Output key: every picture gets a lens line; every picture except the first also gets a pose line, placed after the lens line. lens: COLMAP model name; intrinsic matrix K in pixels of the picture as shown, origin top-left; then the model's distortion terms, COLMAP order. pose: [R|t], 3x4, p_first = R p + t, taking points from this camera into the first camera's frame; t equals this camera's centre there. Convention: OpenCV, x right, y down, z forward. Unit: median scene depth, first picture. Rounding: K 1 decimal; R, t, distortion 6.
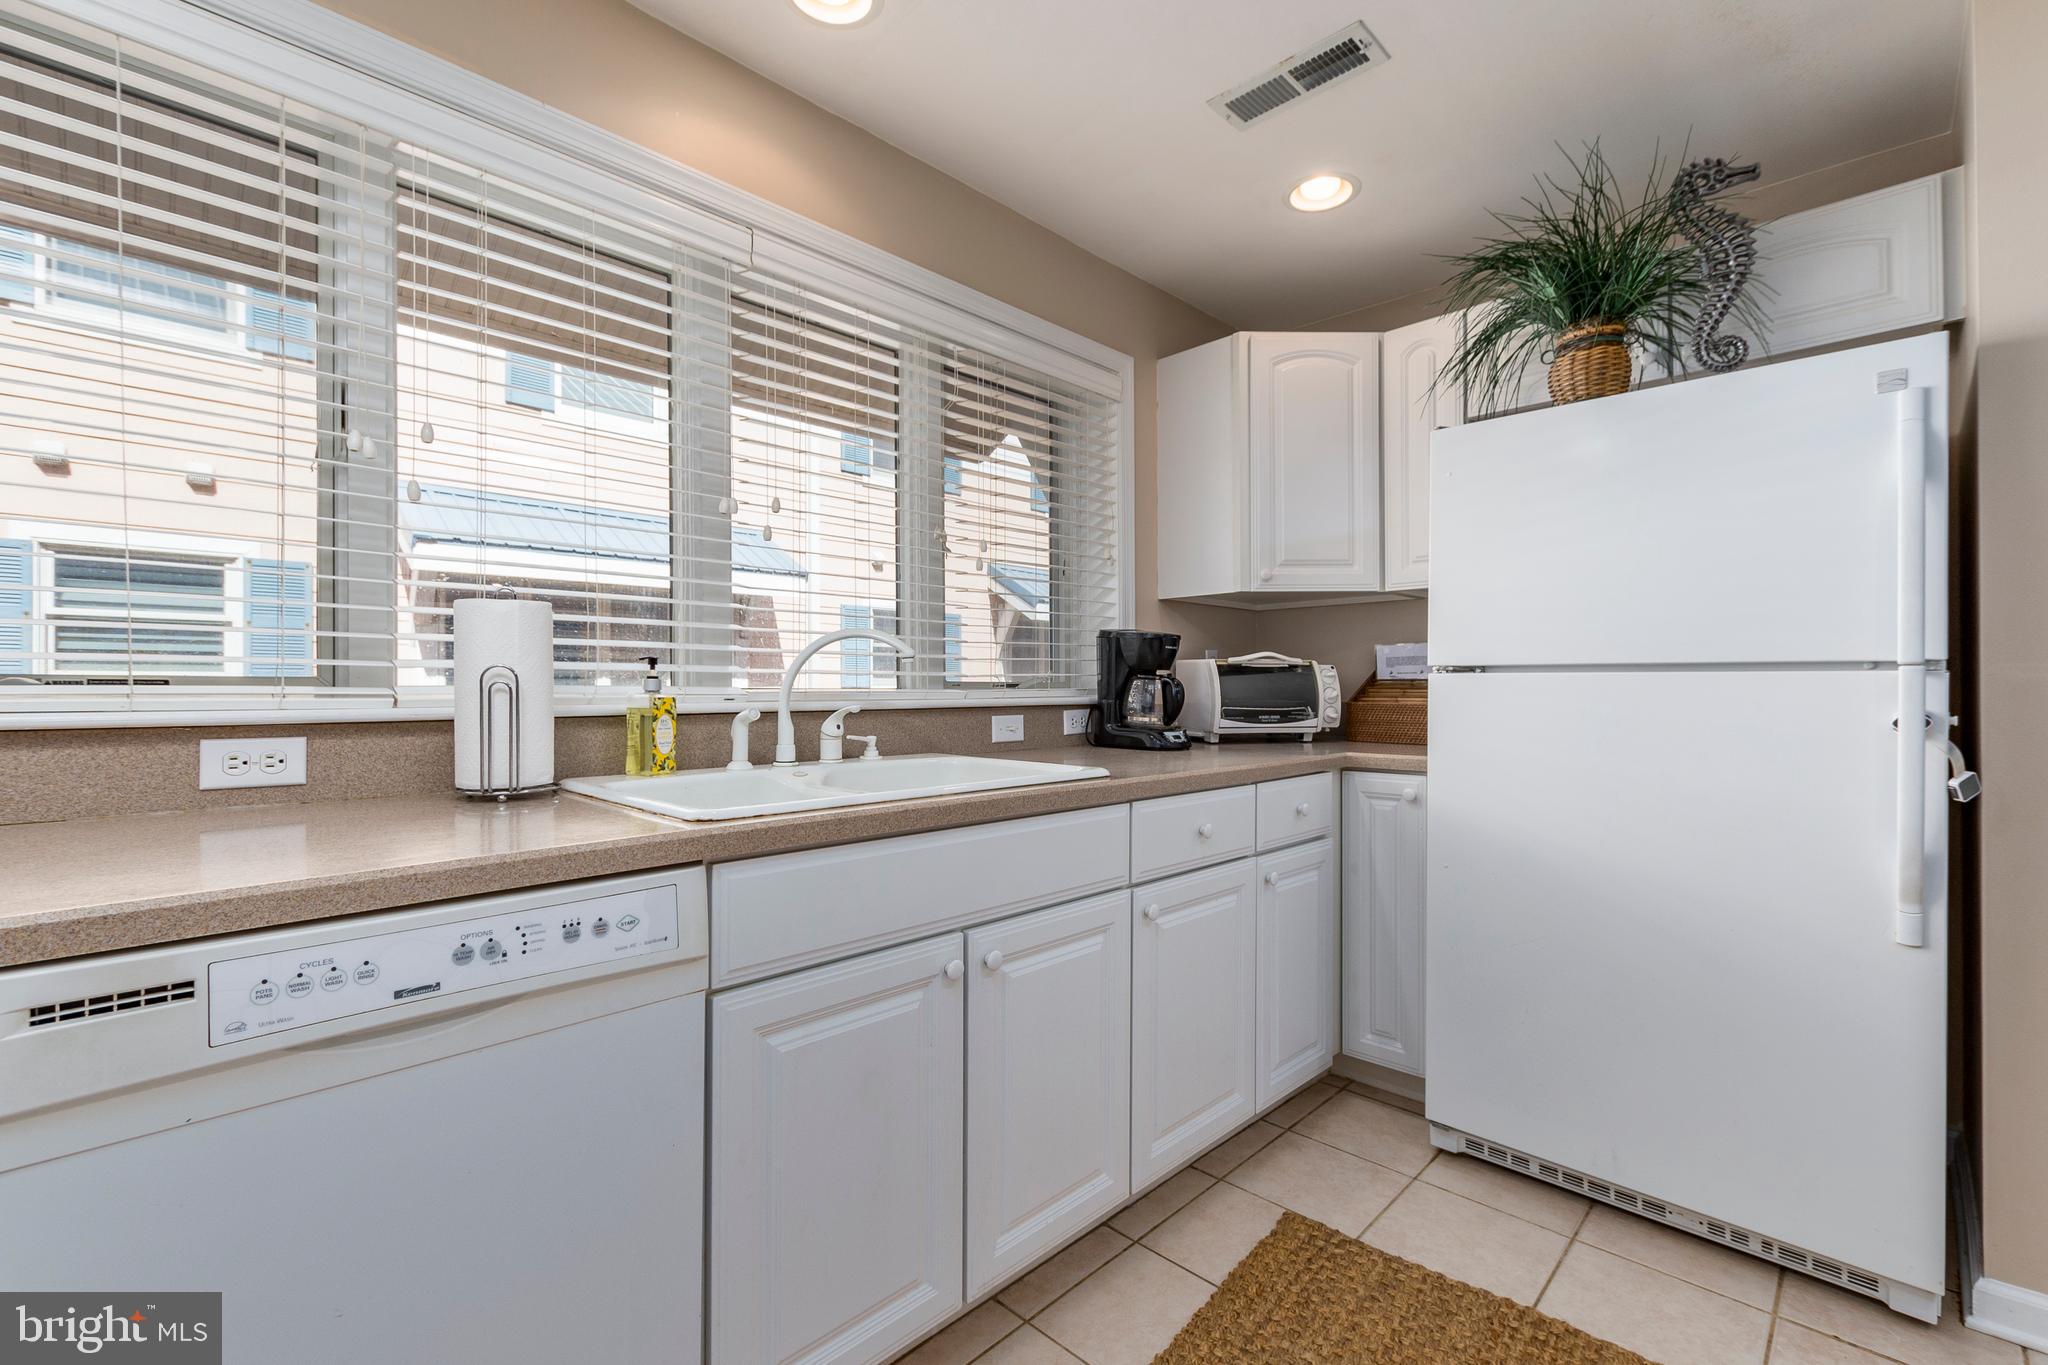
lens RADIAL K [[897.3, 0, 1021.5], [0, 897.3, 678.9], [0, 0, 1]] dist [0.003380, -0.000125]
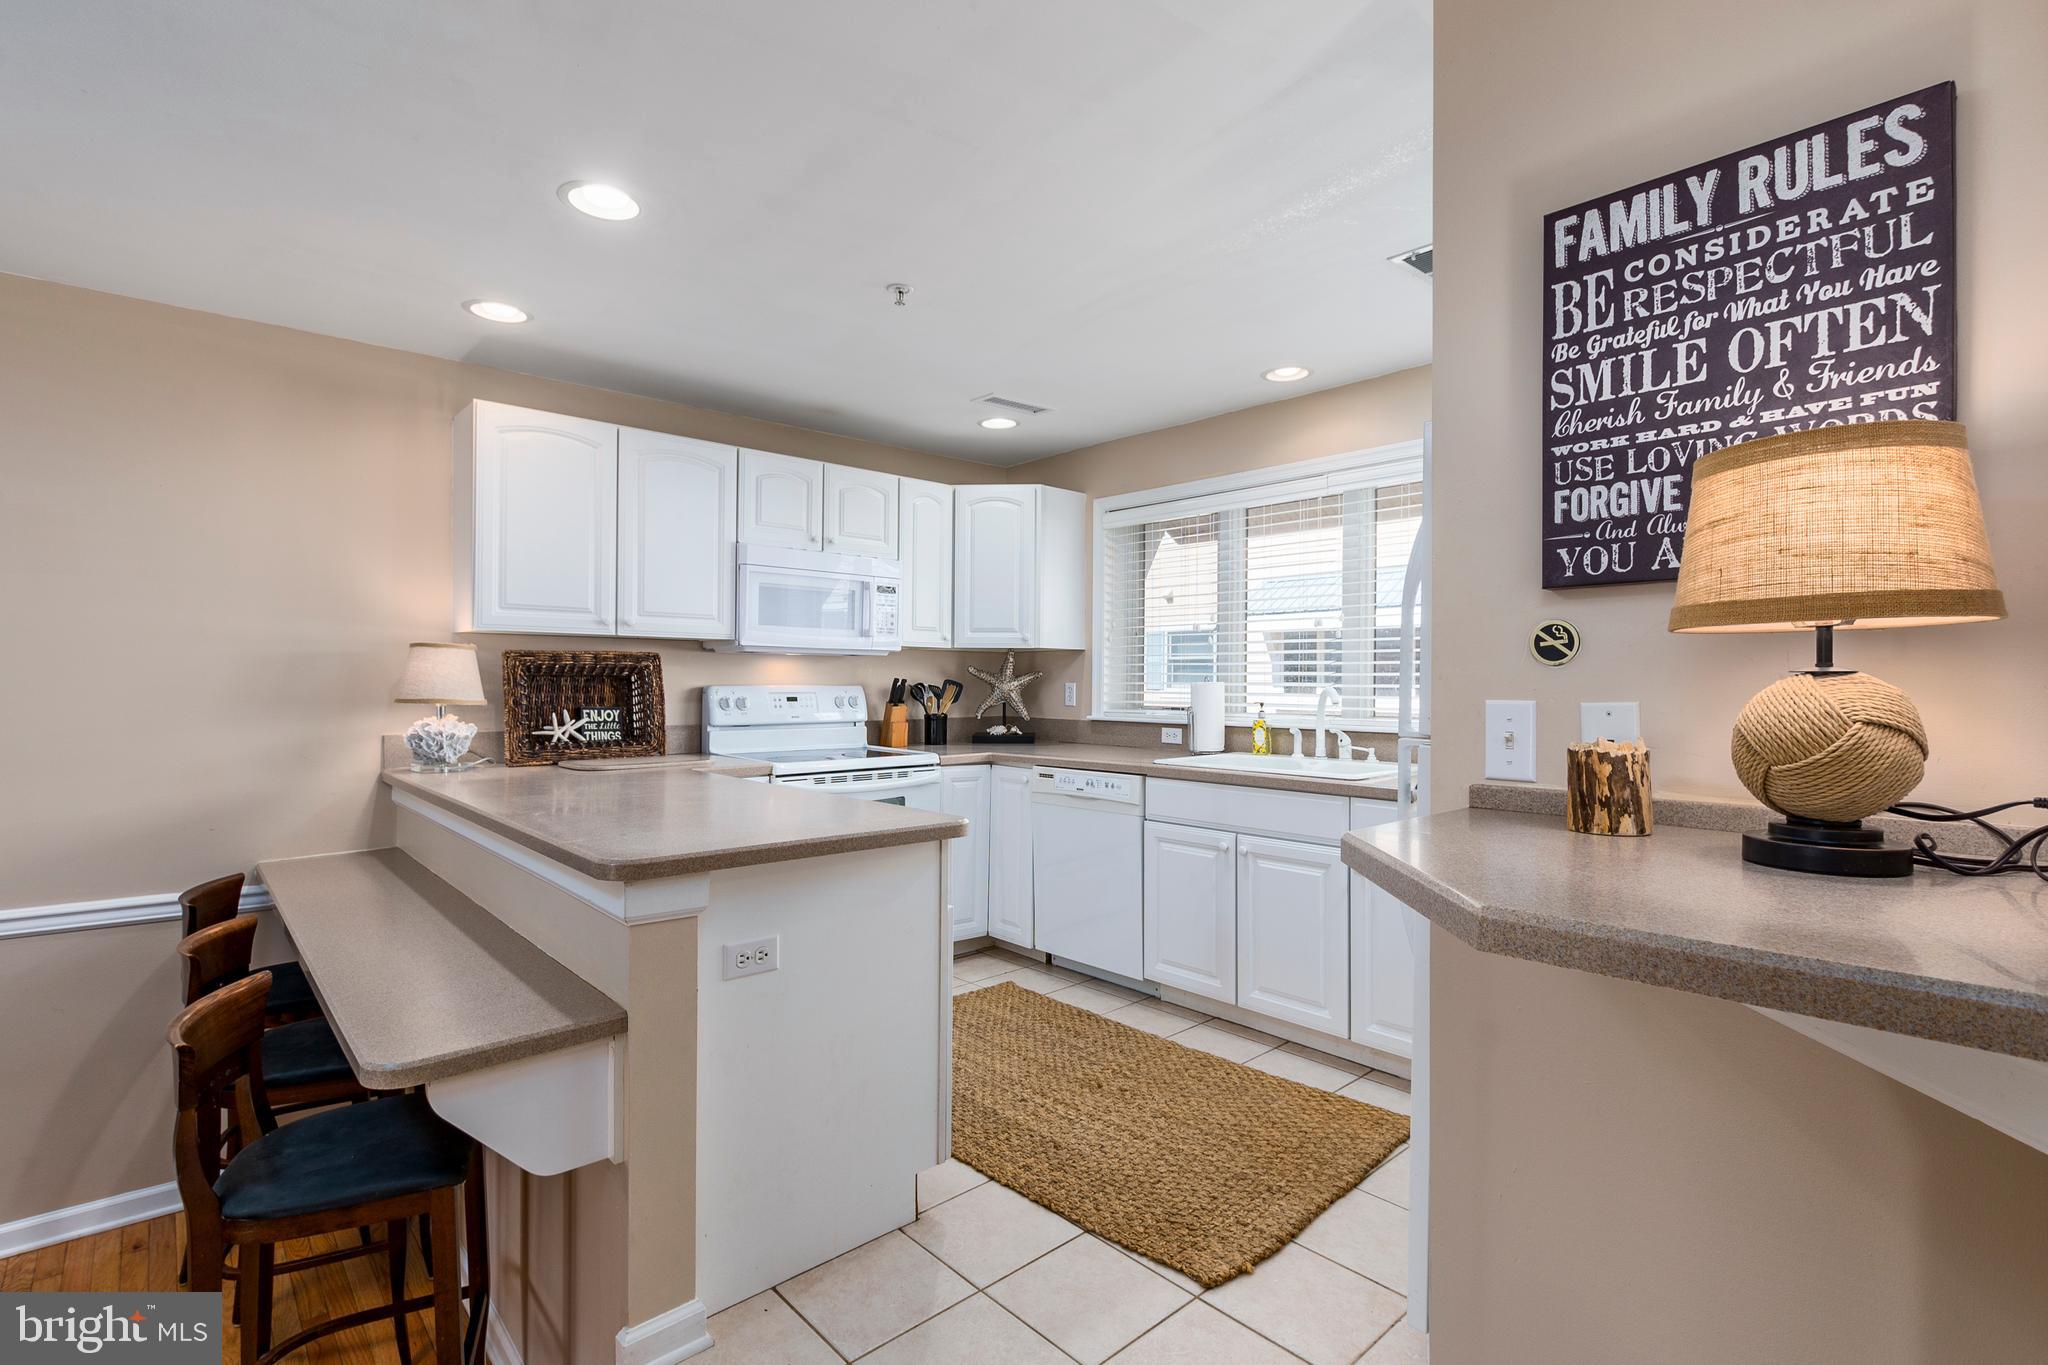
lens RADIAL K [[955.2, 0, 1028.9], [0, 955.2, 685.2], [0, 0, 1]] dist [-0.002022, -0.000029]
pose [[-0.055985, 0.006214, -0.998412, 1.817153], [0.007797, 0.999953, 0.005787, -0.076750], [0.998401, -0.007461, -0.056031, 0.502055]]
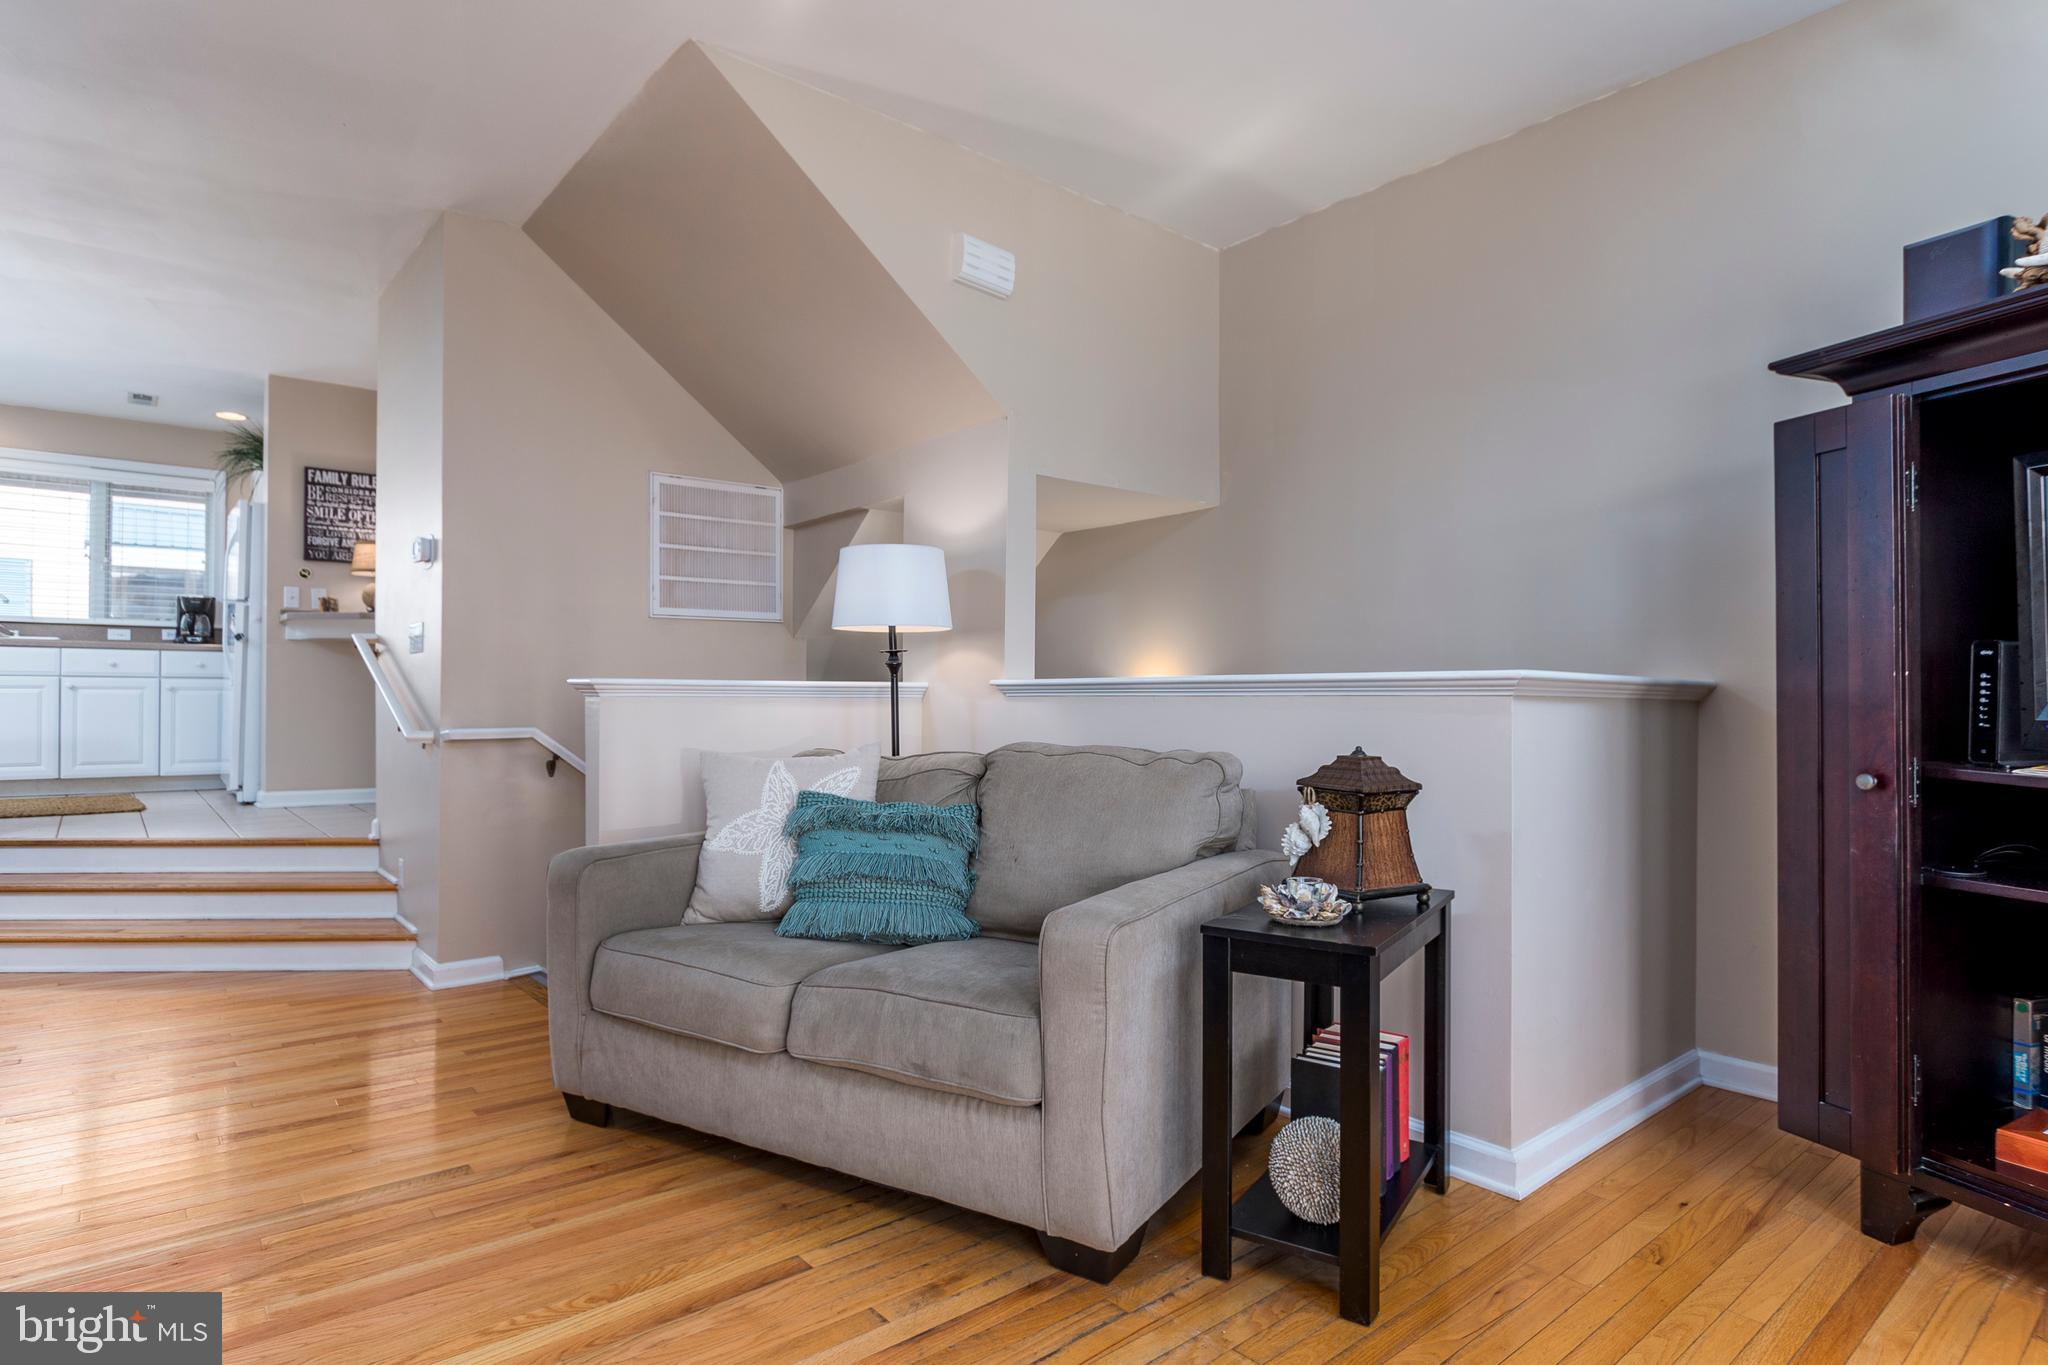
lens RADIAL K [[1090.2, 0, 1021.5], [0, 1090.2, 687.2], [0, 0, 1]] dist [0.002734, 0.000655]
pose [[0.995020, 0.008445, -0.099313, 3.591871], [-0.007768, 0.999944, 0.007200, 0.207129], [0.099369, -0.006393, 0.995030, -2.266130]]
